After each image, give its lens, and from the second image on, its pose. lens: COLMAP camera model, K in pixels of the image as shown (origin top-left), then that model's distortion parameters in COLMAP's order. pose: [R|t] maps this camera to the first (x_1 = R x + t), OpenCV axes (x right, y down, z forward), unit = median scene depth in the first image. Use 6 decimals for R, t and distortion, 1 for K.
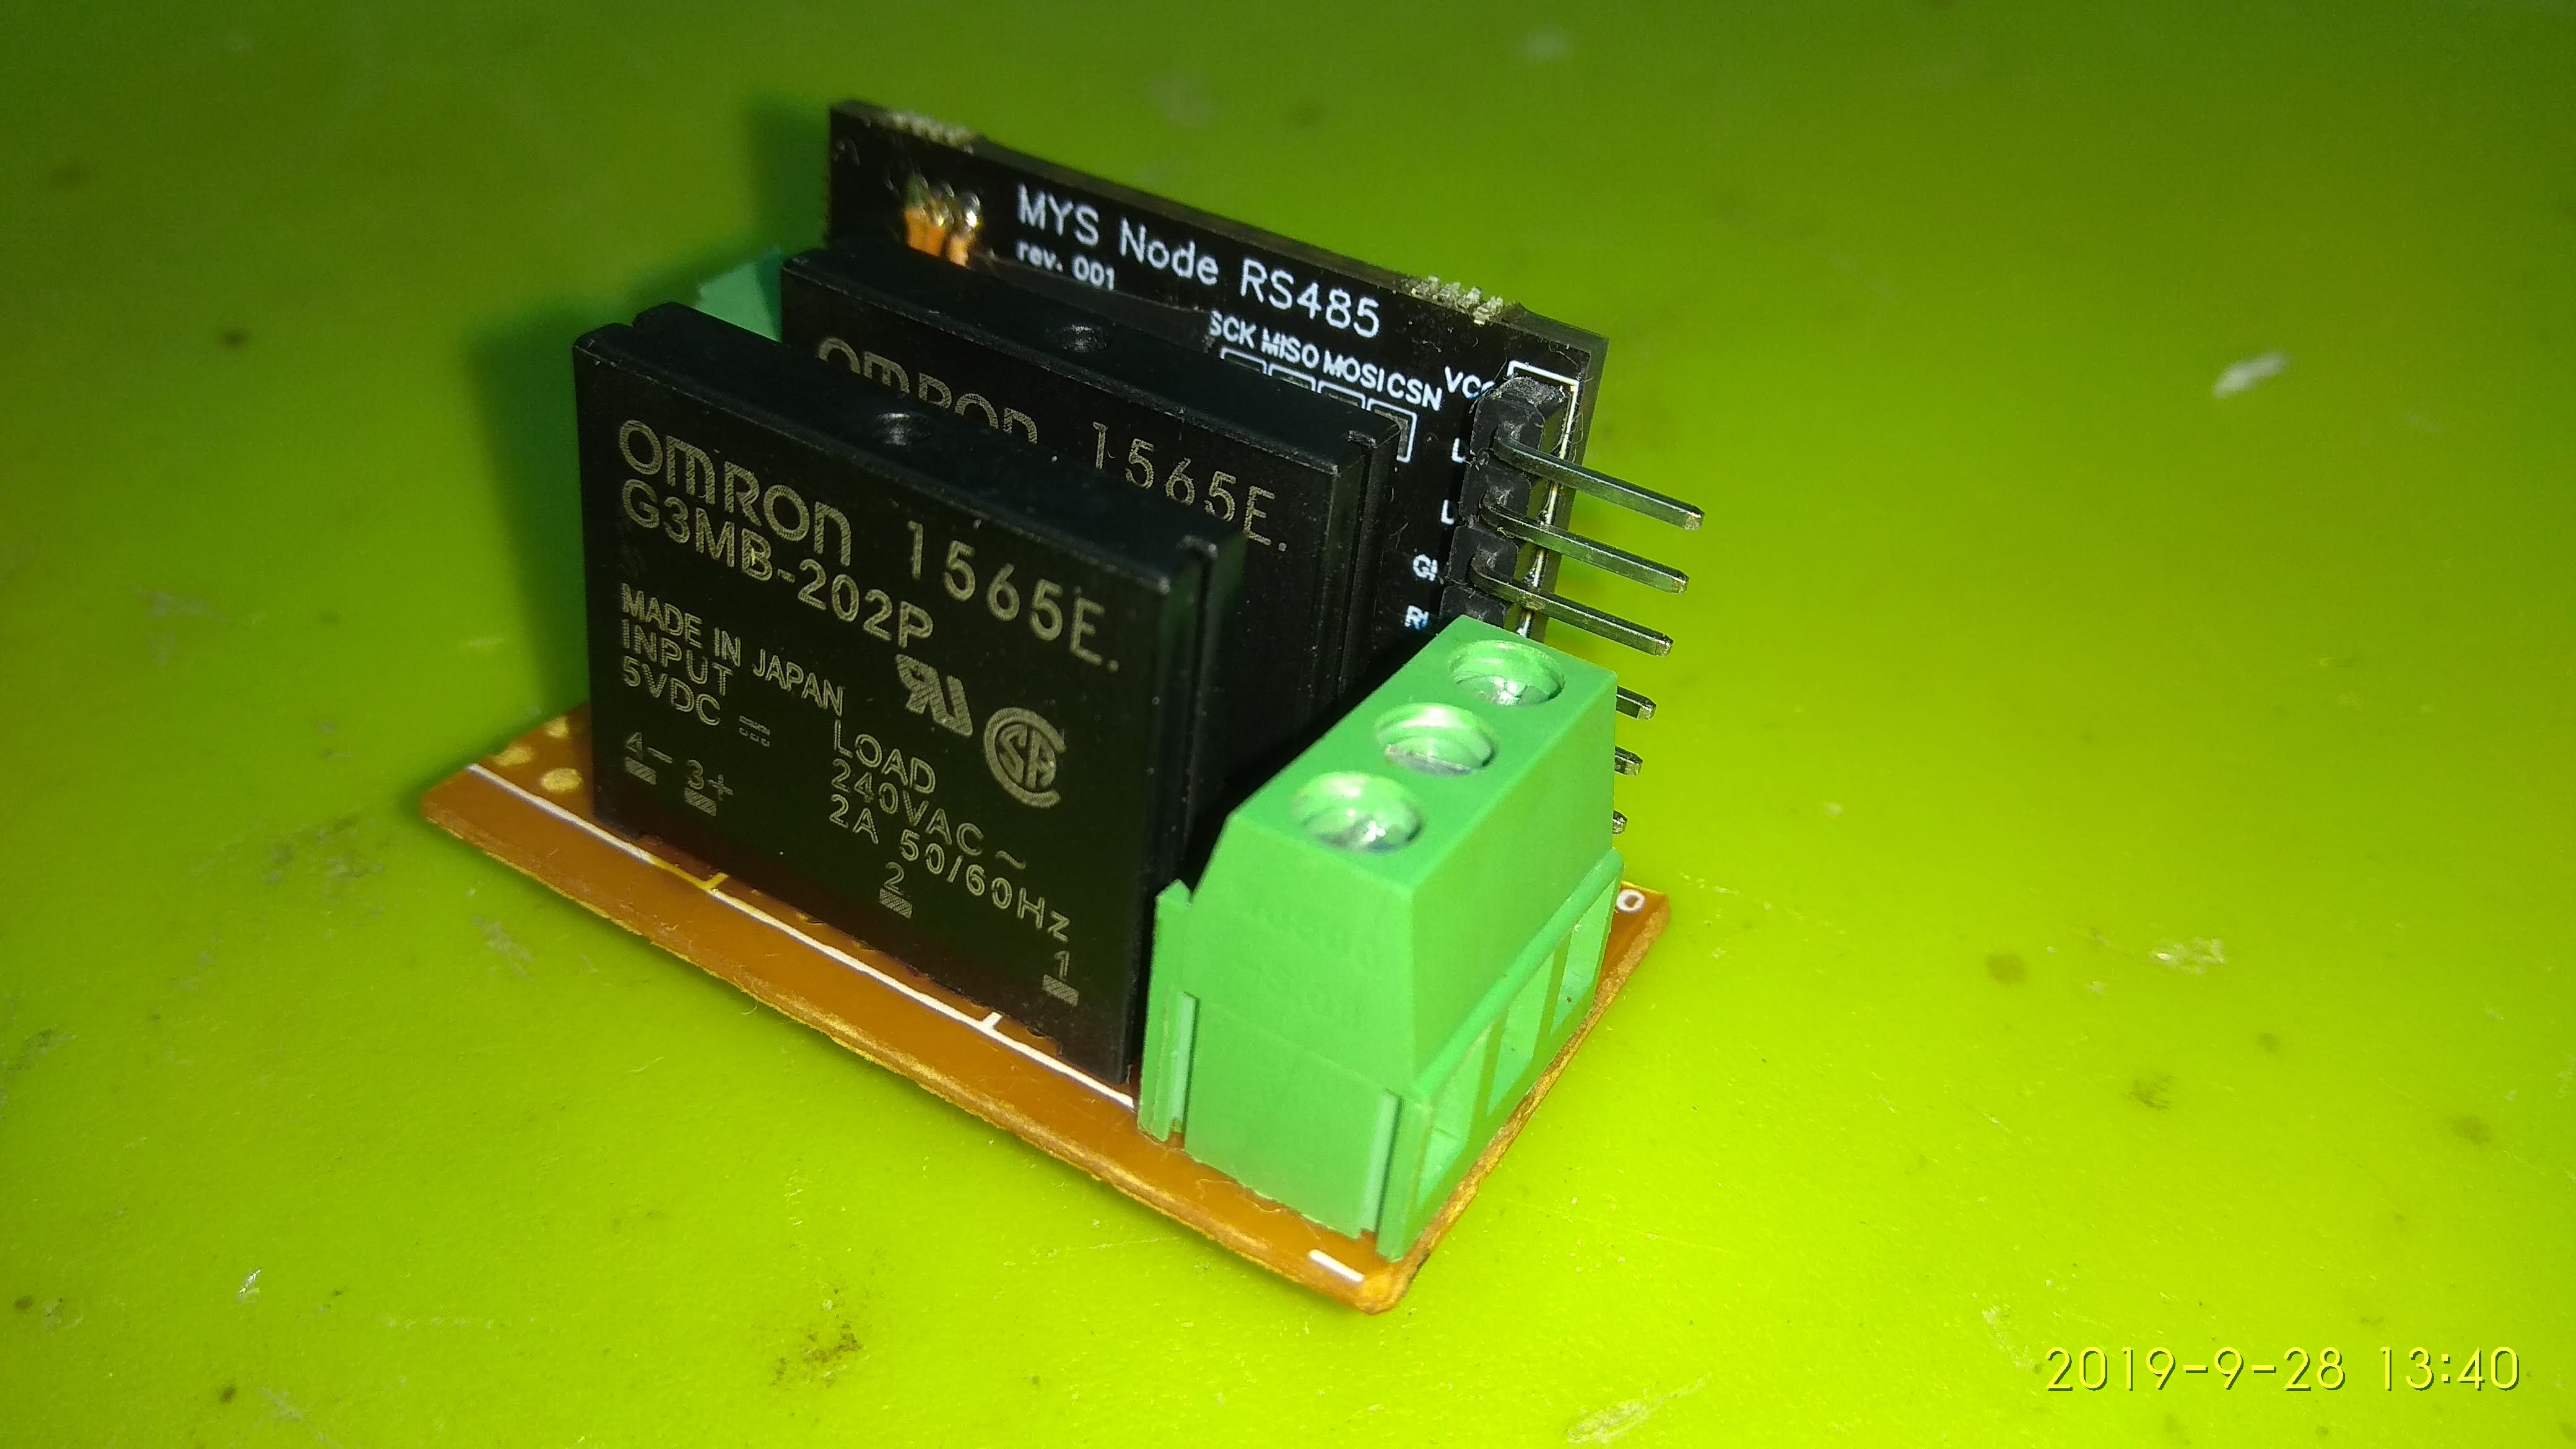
lens RADIAL K [[2187.1, 0, 1288.0], [0, 2187.1, 724.5], [0, 0, 1]] dist [0.035653, -0.010527]
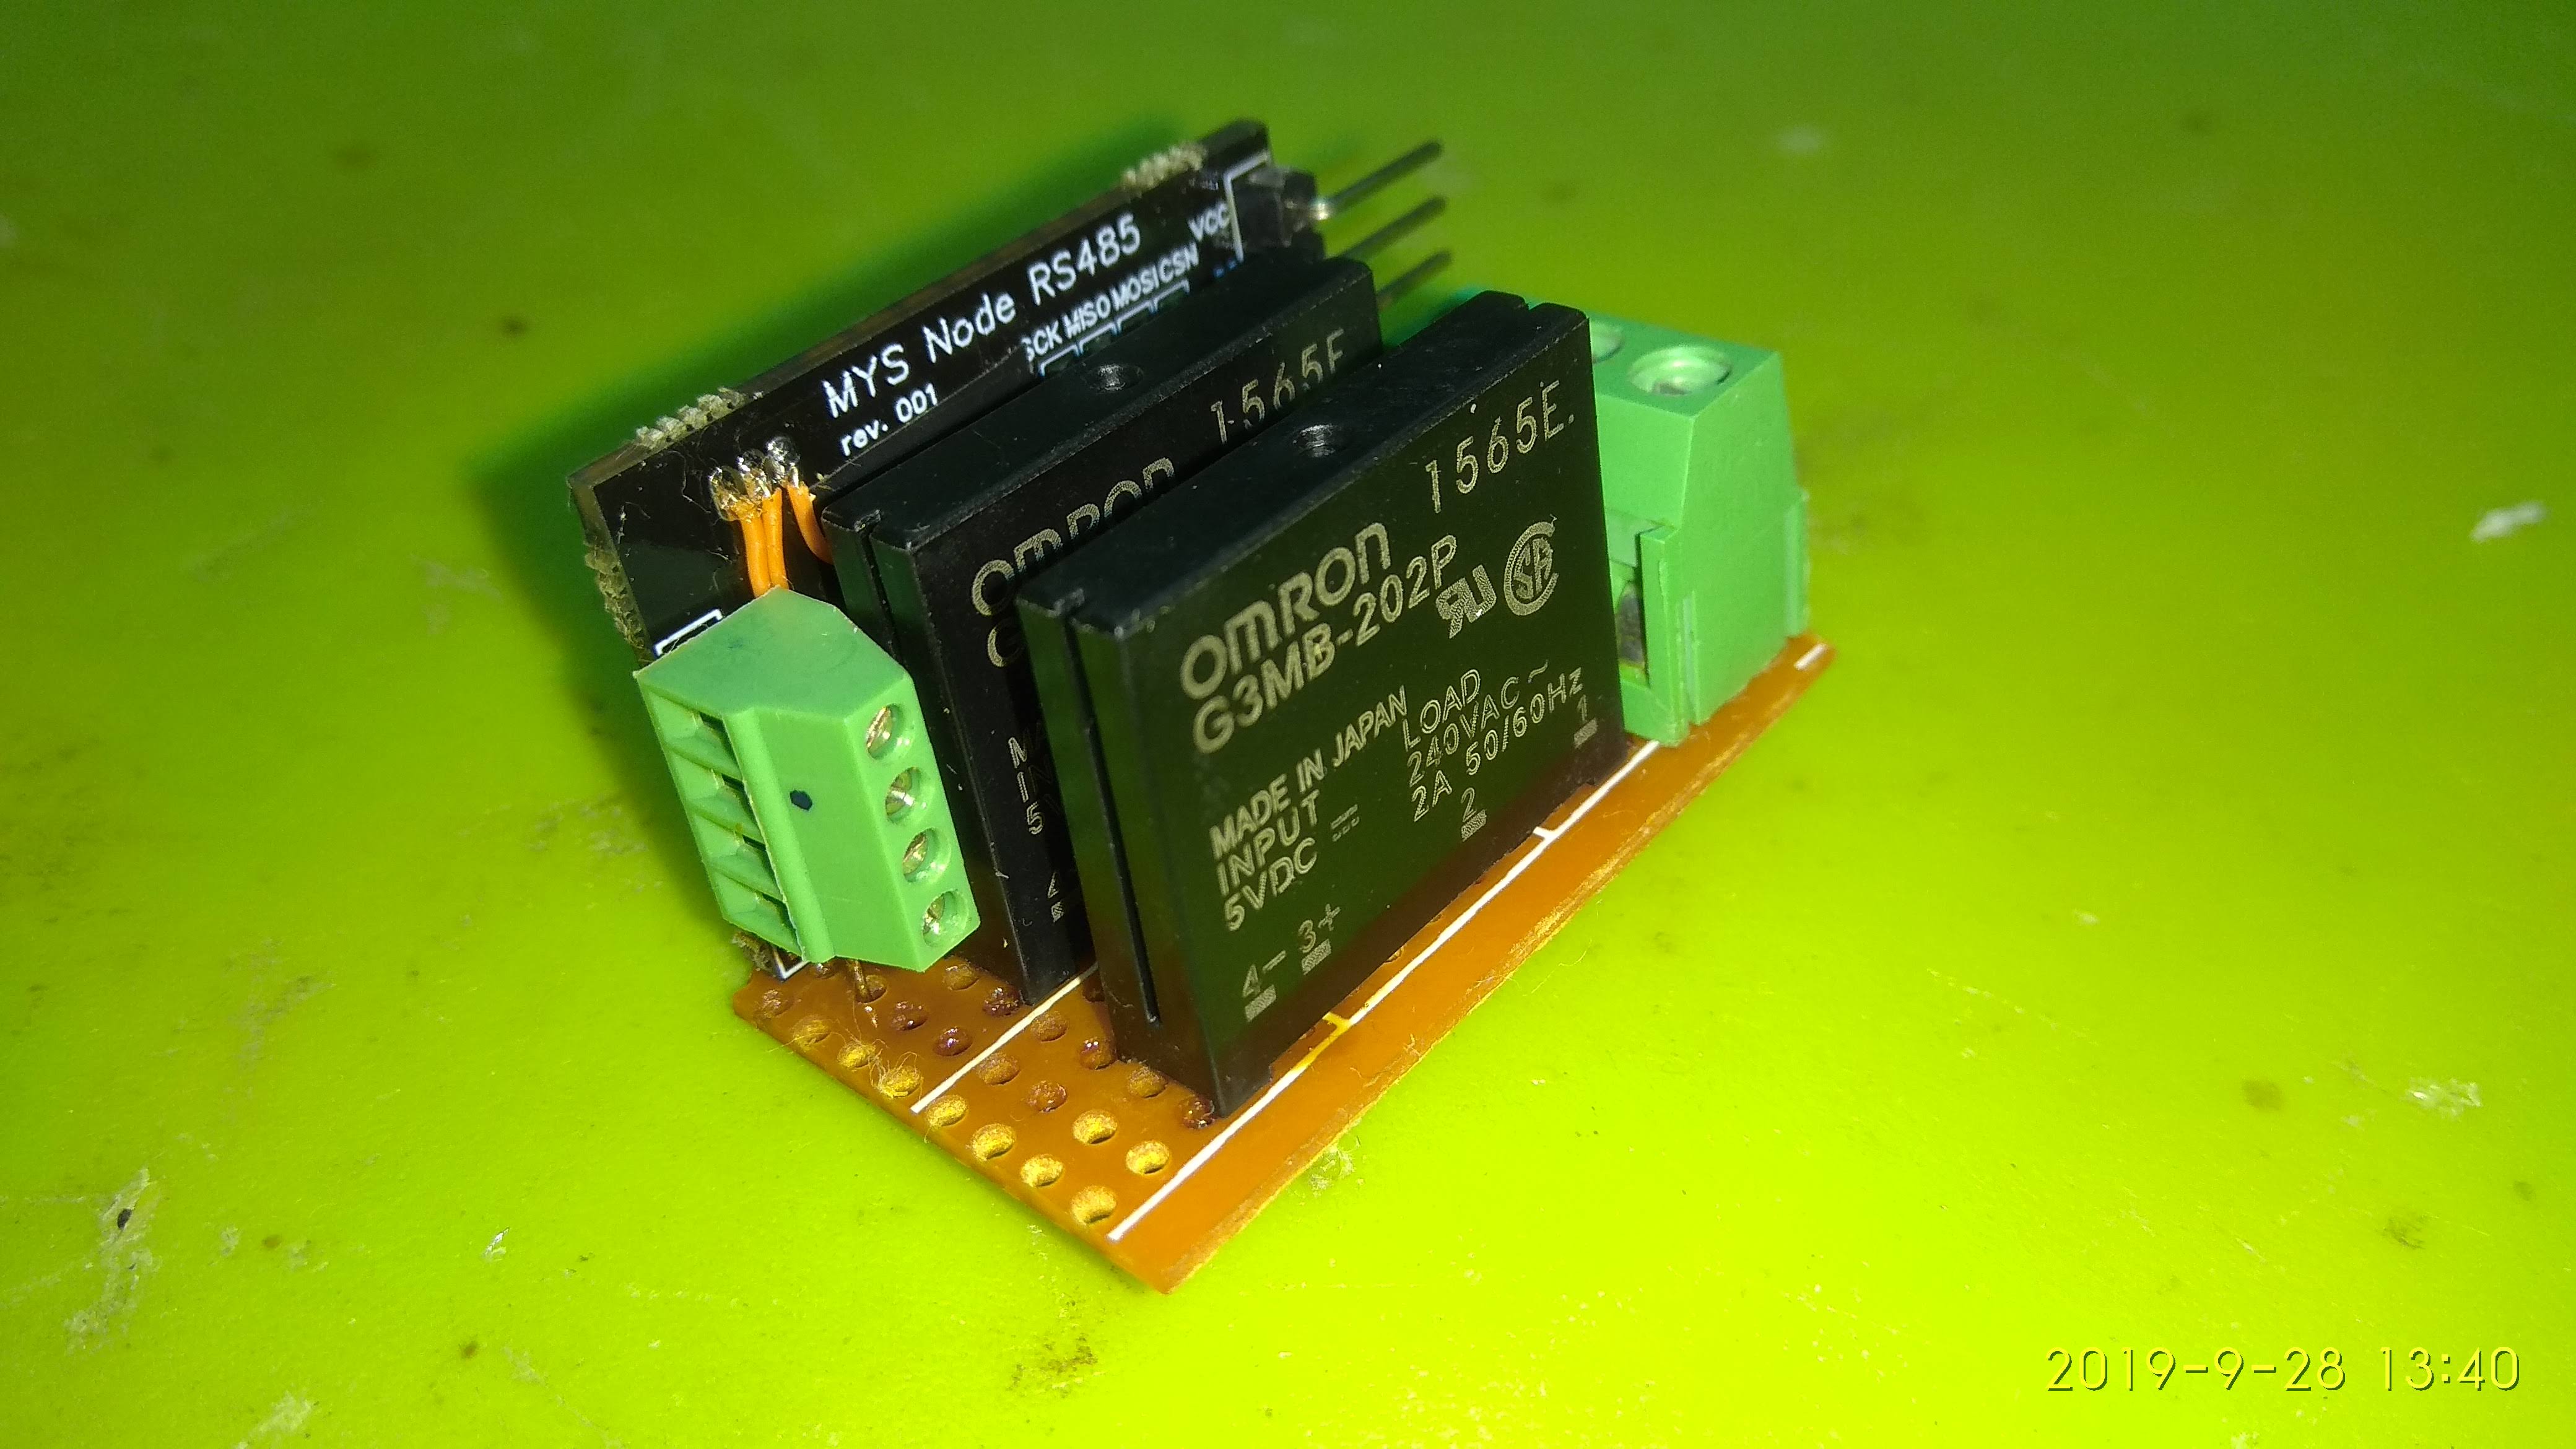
lens RADIAL K [[2187.1, 0, 1288.0], [0, 2187.1, 724.5], [0, 0, 1]] dist [0.035653, -0.010527]
pose [[0.170494, -0.671275, 0.721334, -0.961054], [0.668186, 0.616788, 0.416053, -0.466594], [-0.724196, 0.411050, 0.553695, 0.474859]]
